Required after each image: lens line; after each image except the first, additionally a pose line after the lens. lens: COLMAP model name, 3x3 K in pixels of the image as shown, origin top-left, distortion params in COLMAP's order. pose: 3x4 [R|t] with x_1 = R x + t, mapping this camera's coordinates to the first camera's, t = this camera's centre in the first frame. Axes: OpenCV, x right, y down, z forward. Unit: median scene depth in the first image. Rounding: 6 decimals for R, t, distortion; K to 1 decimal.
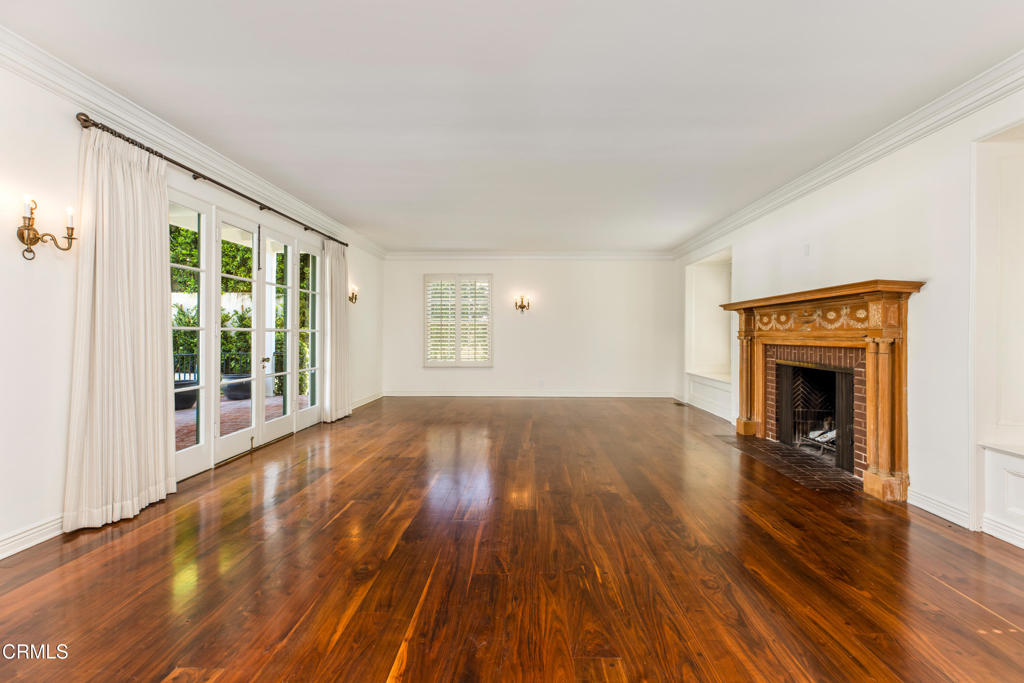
lens RADIAL K [[462.0, 0, 511.6], [0, 462.0, 333.7], [0, 0, 1]] dist [0.004624, 0.000083]
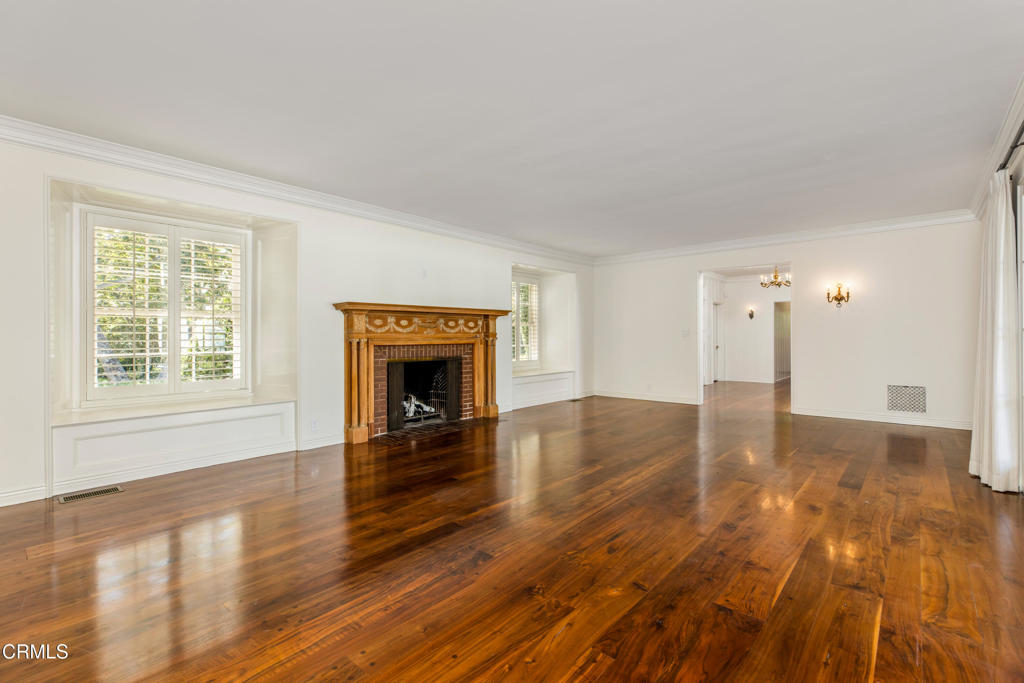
lens RADIAL K [[462.0, 0, 511.2], [0, 462.0, 342.4], [0, 0, 1]] dist [0.004624, 0.000083]
pose [[-0.770360, 0.003300, 0.637600, -0.442974], [0.012264, 0.999878, 0.009642, 0.010832], [-0.637491, 0.015247, -0.770307, 2.026041]]
